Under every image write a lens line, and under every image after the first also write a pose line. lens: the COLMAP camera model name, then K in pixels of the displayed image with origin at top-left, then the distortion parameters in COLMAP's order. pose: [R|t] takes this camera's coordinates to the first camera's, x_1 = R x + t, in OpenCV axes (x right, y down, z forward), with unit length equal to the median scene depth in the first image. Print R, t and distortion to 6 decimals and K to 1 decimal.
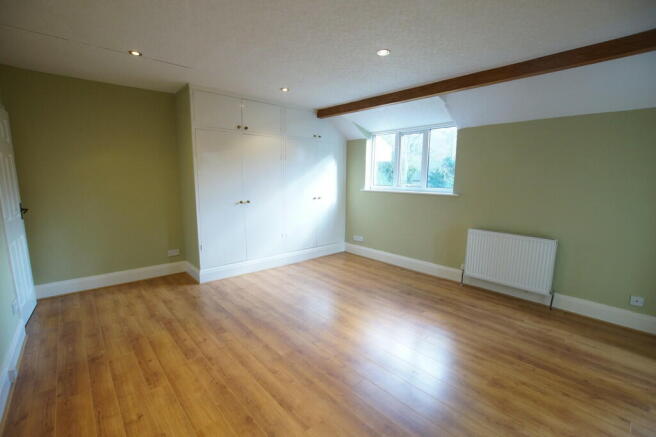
lens RADIAL K [[293.7, 0, 328.0], [0, 293.7, 218.5], [0, 0, 1]] dist [-0.021732, 0.000139]
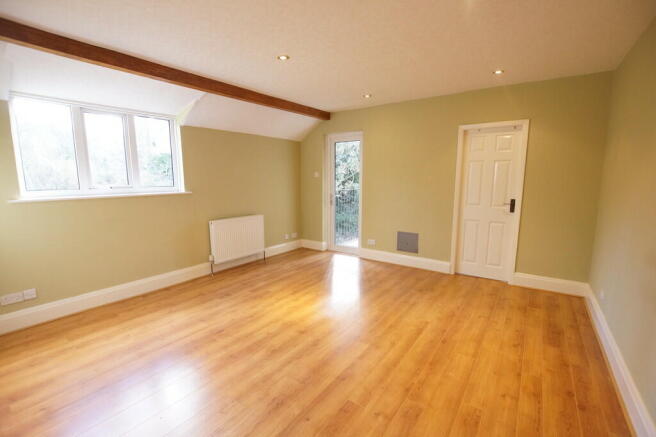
lens RADIAL K [[293.7, 0, 328.0], [0, 293.7, 218.5], [0, 0, 1]] dist [-0.021732, 0.000139]
pose [[-0.215954, -0.142236, 0.965988, -0.855562], [0.137867, 0.974979, 0.174381, -0.138211], [-0.966621, 0.170836, -0.190941, 1.012090]]
